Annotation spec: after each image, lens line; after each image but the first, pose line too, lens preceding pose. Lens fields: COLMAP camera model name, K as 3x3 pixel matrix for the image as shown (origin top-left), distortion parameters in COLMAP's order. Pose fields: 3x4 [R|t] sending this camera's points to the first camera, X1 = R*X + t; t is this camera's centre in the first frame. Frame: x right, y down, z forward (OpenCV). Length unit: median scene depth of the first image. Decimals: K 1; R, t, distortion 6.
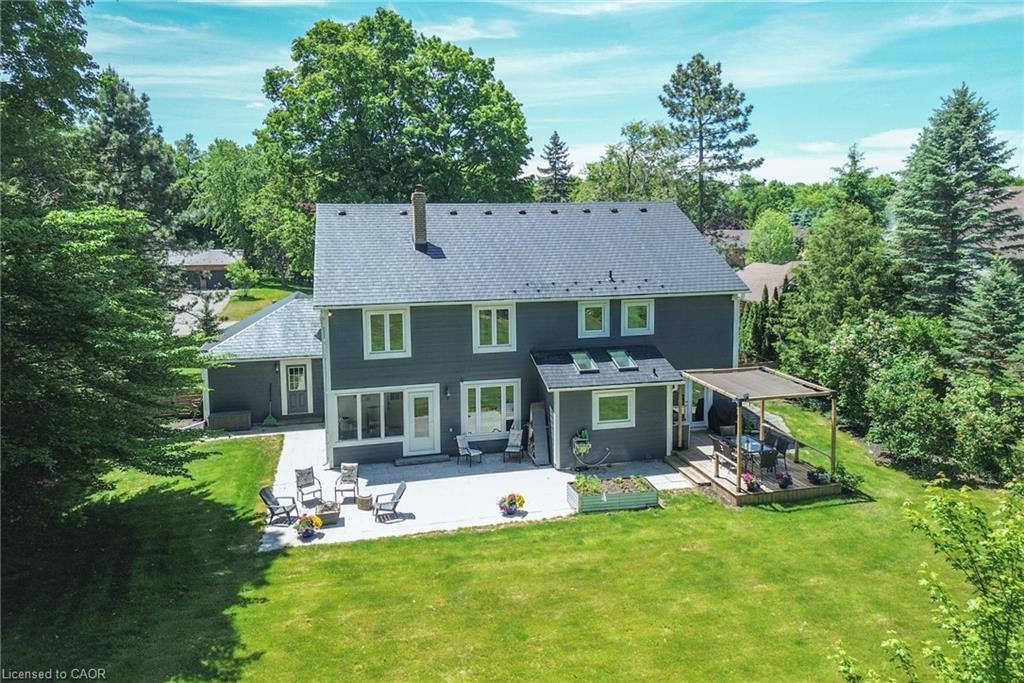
lens RADIAL K [[715.9, 0, 512.0], [0, 715.9, 341.5], [0, 0, 1]] dist [-0.000587, 0.000952]
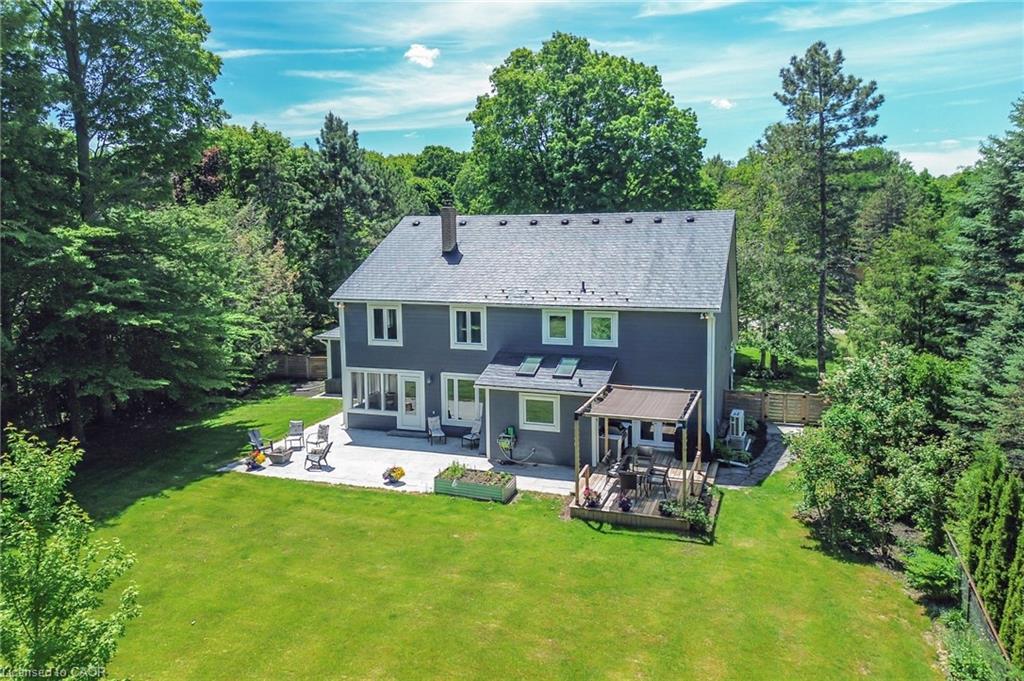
lens RADIAL K [[708.2, 0, 513.3], [0, 708.2, 362.2], [0, 0, 1]] dist [0.010216, 0.000598]
pose [[0.858421, 0.101111, -0.502881, 0.617257], [-0.088500, 0.994872, 0.048962, -0.026462], [0.505253, 0.002475, 0.862968, 0.078435]]
